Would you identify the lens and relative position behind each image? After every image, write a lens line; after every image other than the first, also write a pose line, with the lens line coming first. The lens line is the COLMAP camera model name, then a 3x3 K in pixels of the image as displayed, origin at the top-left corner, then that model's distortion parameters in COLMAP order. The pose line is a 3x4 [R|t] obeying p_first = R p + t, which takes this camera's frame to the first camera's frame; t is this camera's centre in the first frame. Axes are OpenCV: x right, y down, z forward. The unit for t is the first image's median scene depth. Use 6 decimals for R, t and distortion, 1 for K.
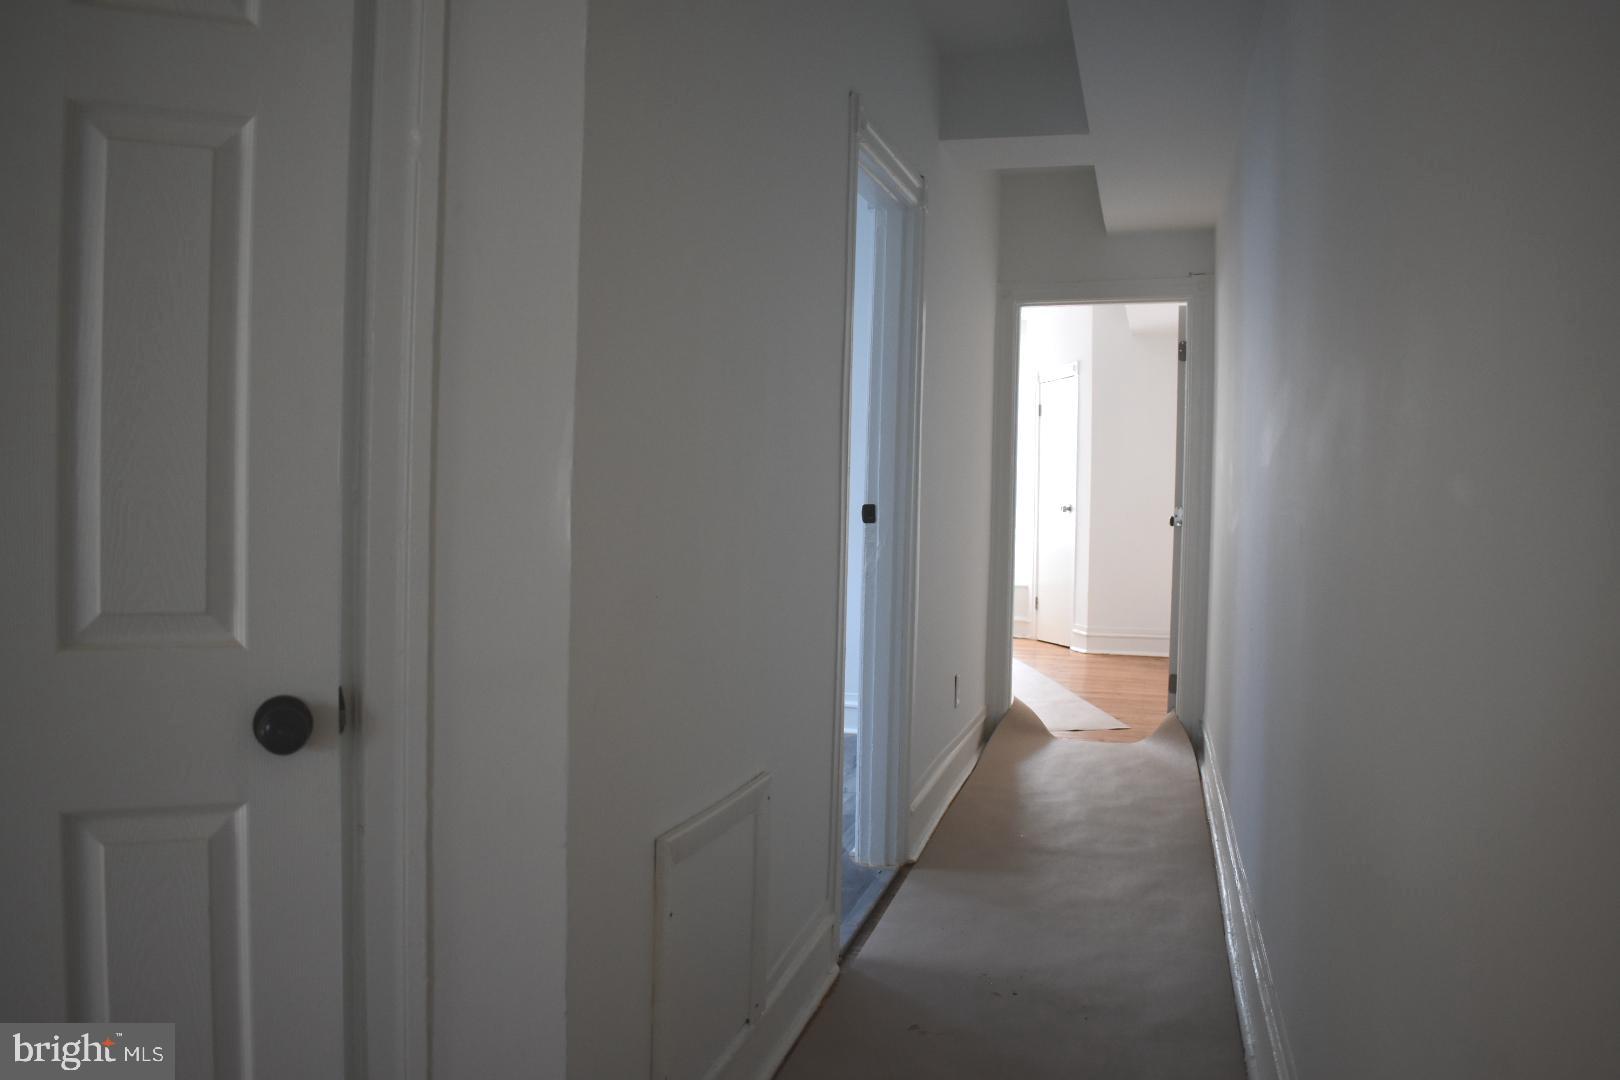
lens RADIAL K [[1257.0, 0, 810.0], [0, 1257.0, 540.0], [0, 0, 1]] dist [-0.091043, 0.008979]
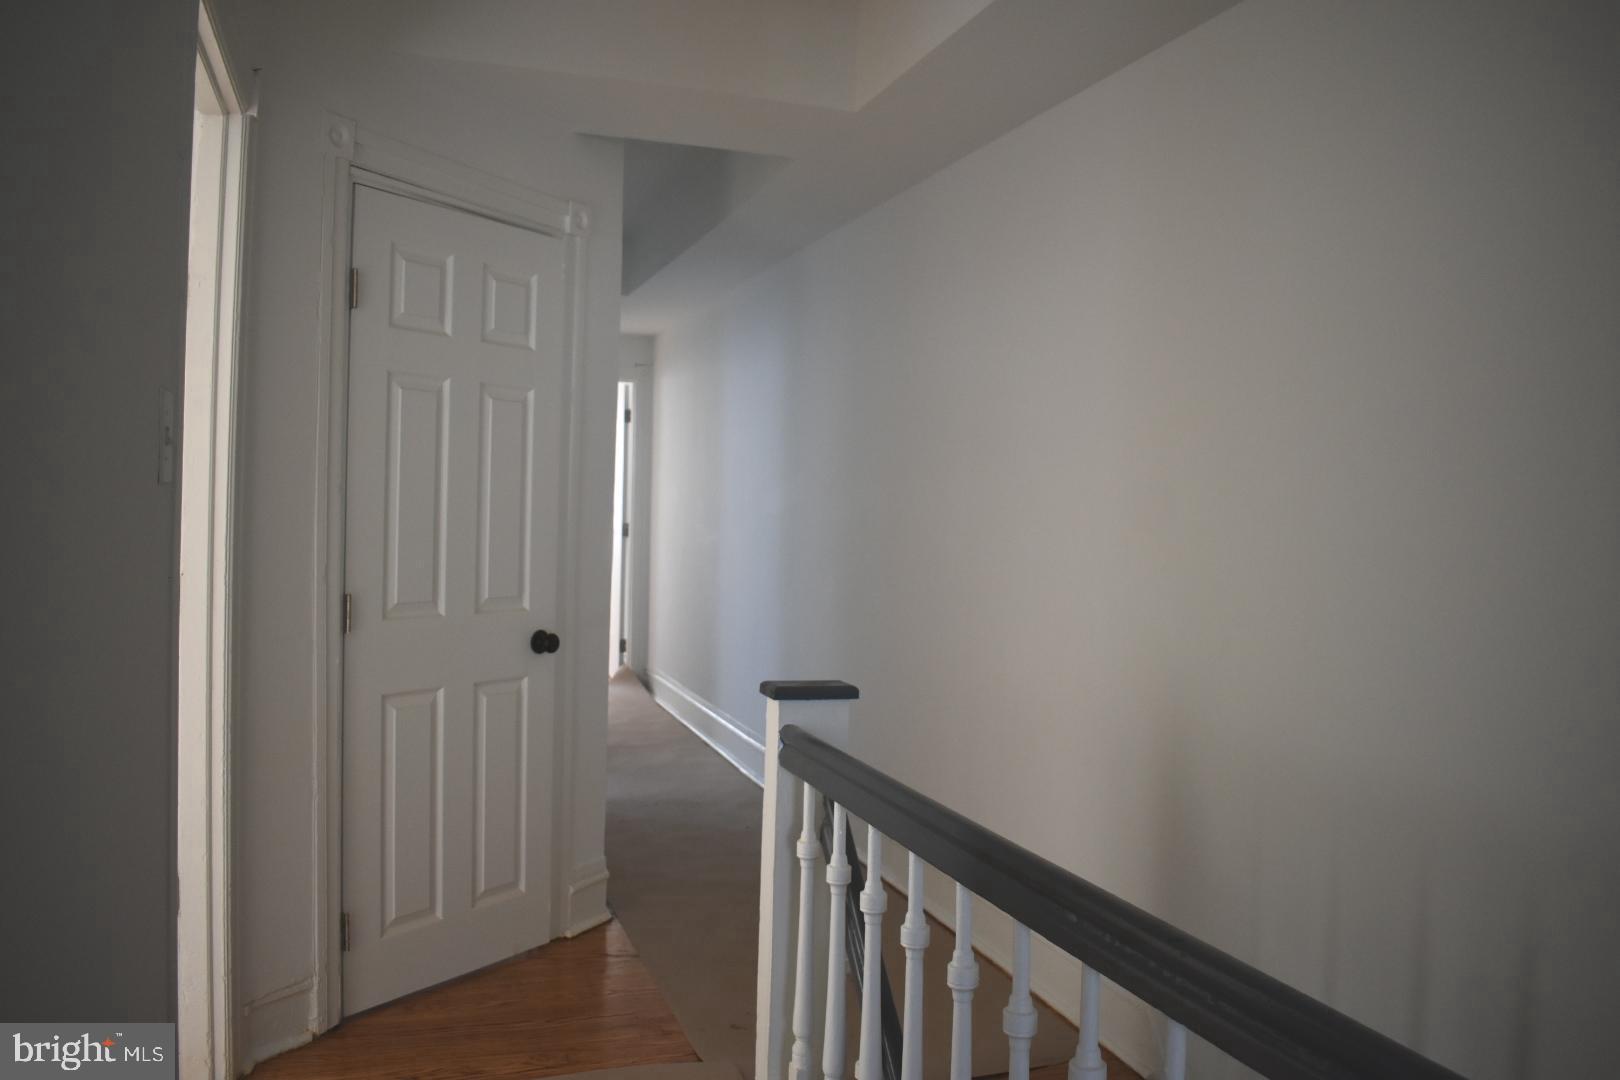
lens RADIAL K [[1257.0, 0, 810.0], [0, 1257.0, 540.0], [0, 0, 1]] dist [-0.091043, 0.008979]
pose [[0.830381, -0.017435, 0.556923, -1.330925], [0.016086, 0.999844, 0.007316, -0.057070], [-0.556963, 0.002884, 0.830532, -1.300782]]
